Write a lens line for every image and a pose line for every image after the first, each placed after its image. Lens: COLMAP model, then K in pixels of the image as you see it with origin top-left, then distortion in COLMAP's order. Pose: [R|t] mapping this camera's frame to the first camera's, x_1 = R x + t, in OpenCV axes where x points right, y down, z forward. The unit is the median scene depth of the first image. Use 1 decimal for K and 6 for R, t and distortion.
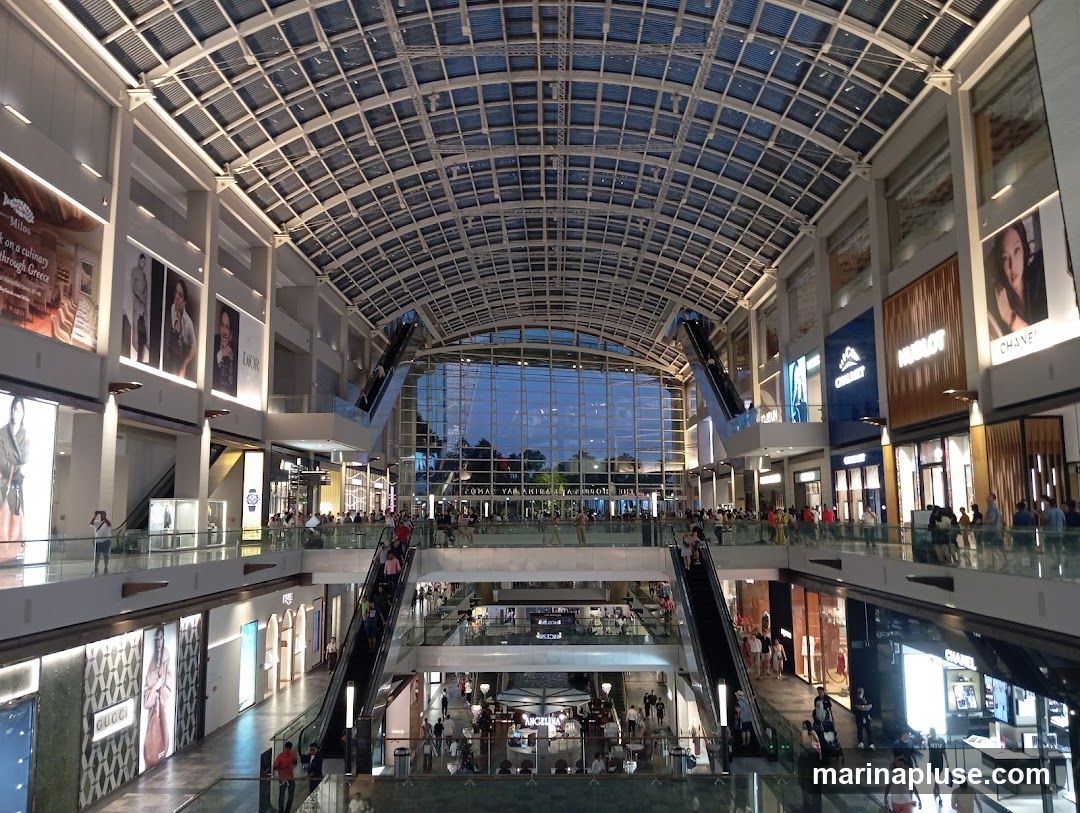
lens RADIAL K [[892.7, 0, 541.8], [0, 892.7, 401.7], [0, 0, 1]] dist [0.070362, -0.130377]
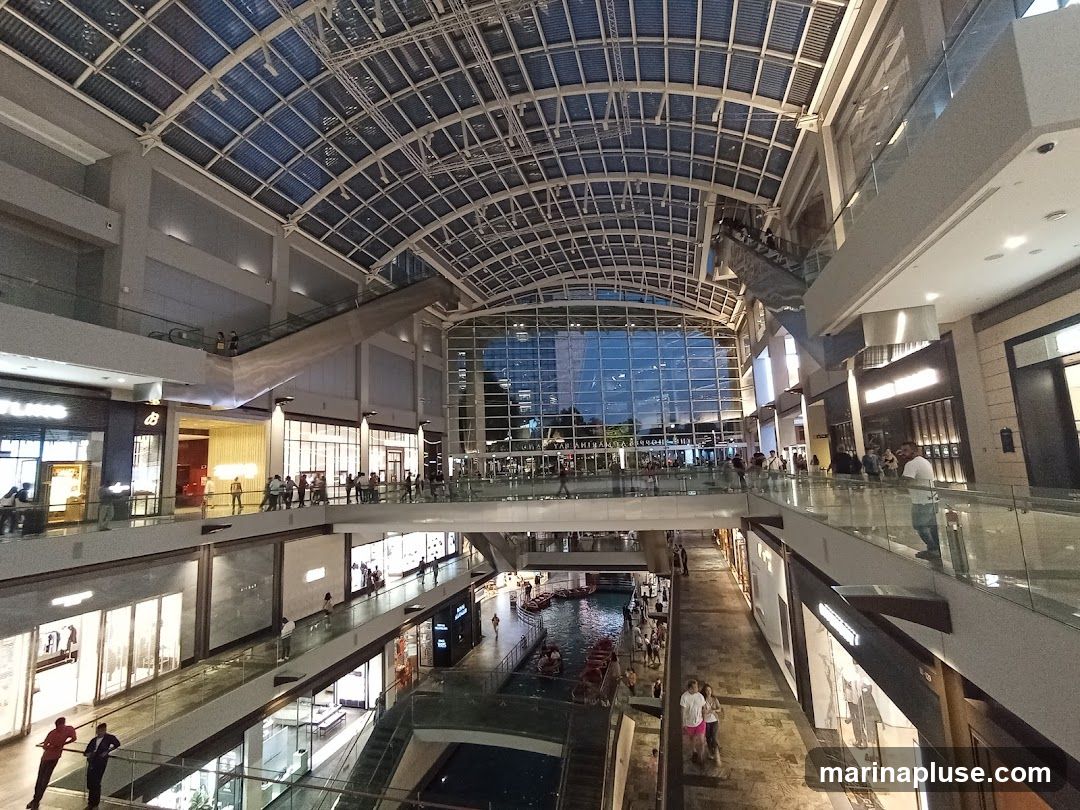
lens RADIAL K [[491.9, 0, 545.5], [0, 491.9, 403.0], [0, 0, 1]] dist [-0.020479, 0.002709]
pose [[0.968998, -0.063939, -0.238652, 0.084557], [0.063567, 0.997935, -0.009265, 0.056337], [0.238752, -0.006193, 0.971061, 0.452856]]
